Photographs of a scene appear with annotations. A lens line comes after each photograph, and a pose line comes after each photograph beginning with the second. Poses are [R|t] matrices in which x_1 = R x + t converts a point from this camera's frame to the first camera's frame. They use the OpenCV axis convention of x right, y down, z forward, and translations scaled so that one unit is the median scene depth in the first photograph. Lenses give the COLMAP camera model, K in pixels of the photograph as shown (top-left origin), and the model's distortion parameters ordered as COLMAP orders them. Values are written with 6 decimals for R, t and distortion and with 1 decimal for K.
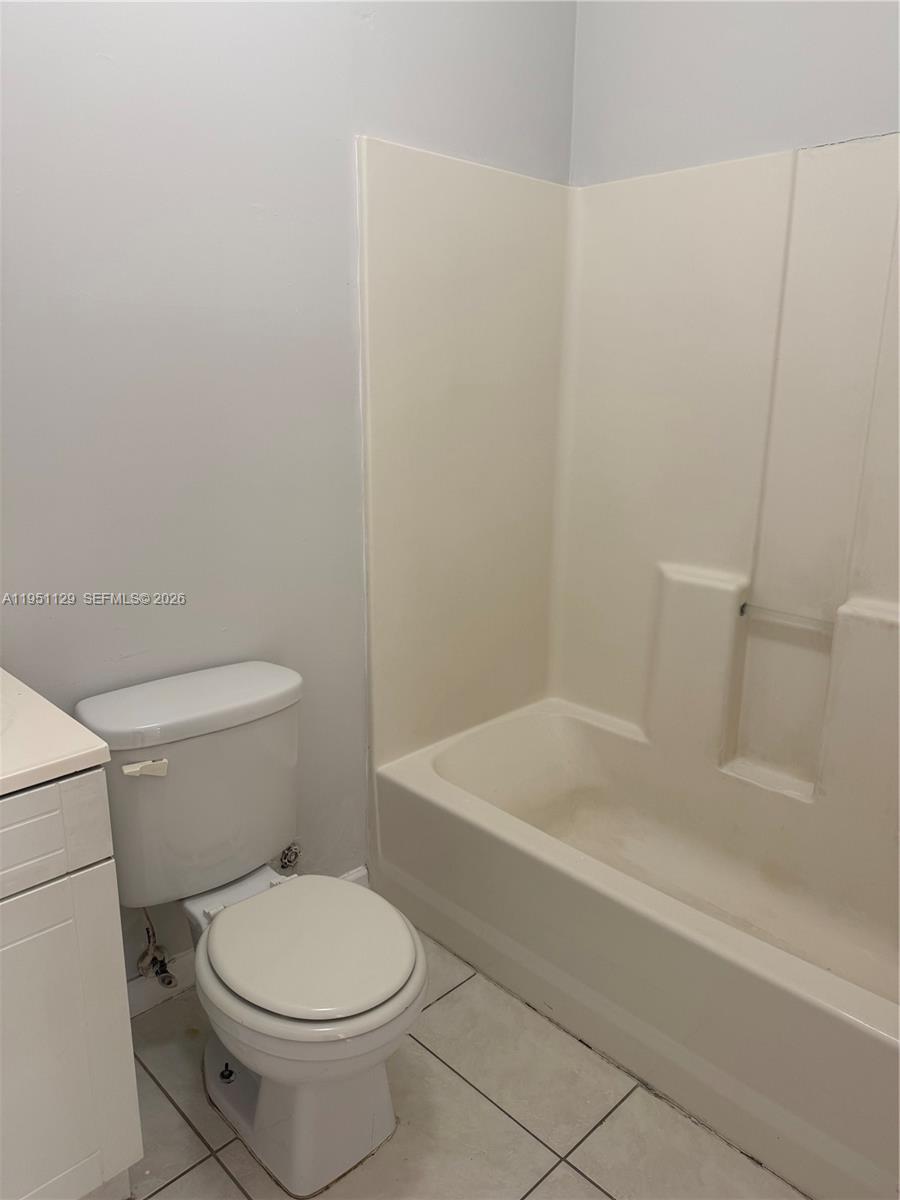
lens RADIAL K [[843.4, 0, 455.7], [0, 843.4, 598.7], [0, 0, 1]] dist [0.019759, 0.006112]
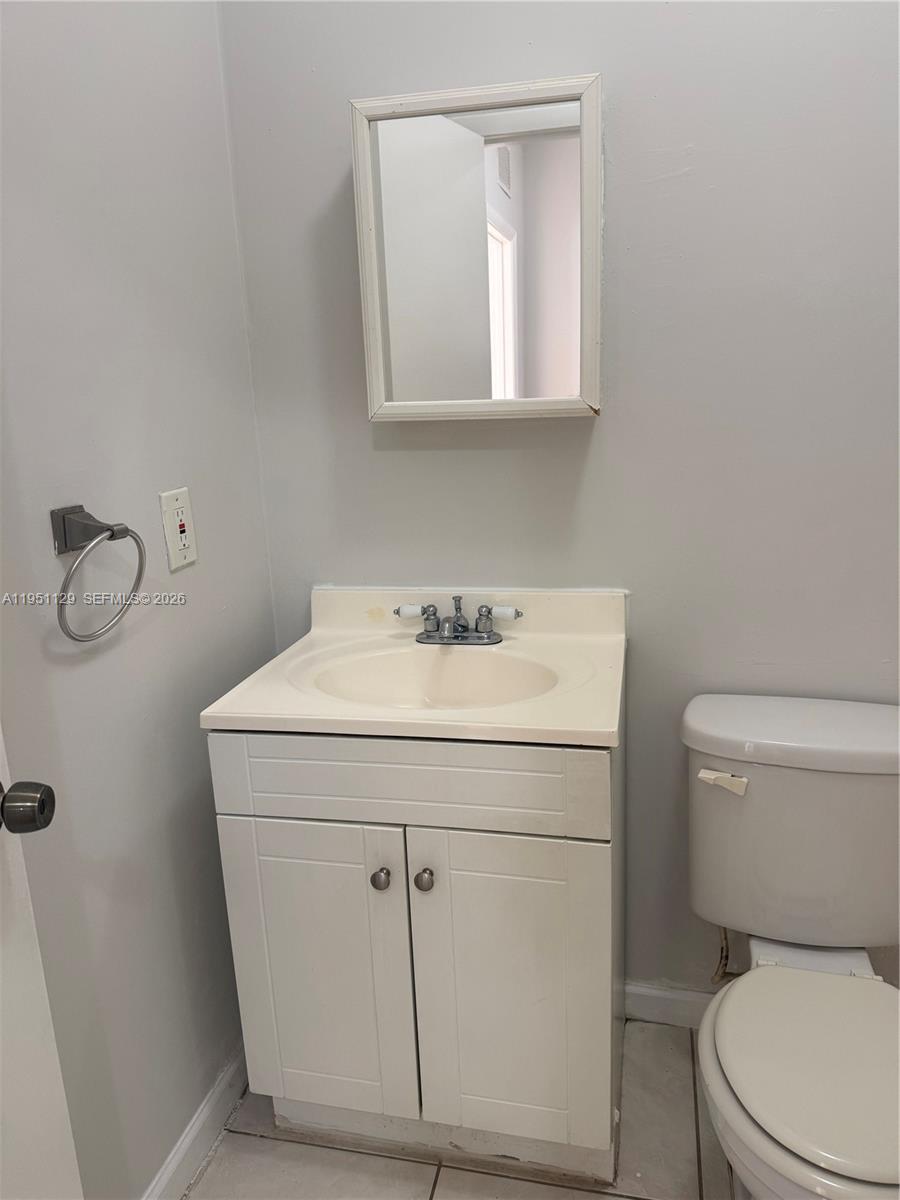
lens RADIAL K [[843.4, 0, 455.5], [0, 843.4, 601.2], [0, 0, 1]] dist [0.019759, 0.006112]
pose [[0.559283, 0.175404, -0.810207, 0.196598], [-0.185302, 0.979081, 0.084051, -0.019117], [0.808001, 0.103125, 0.580086, 0.186767]]
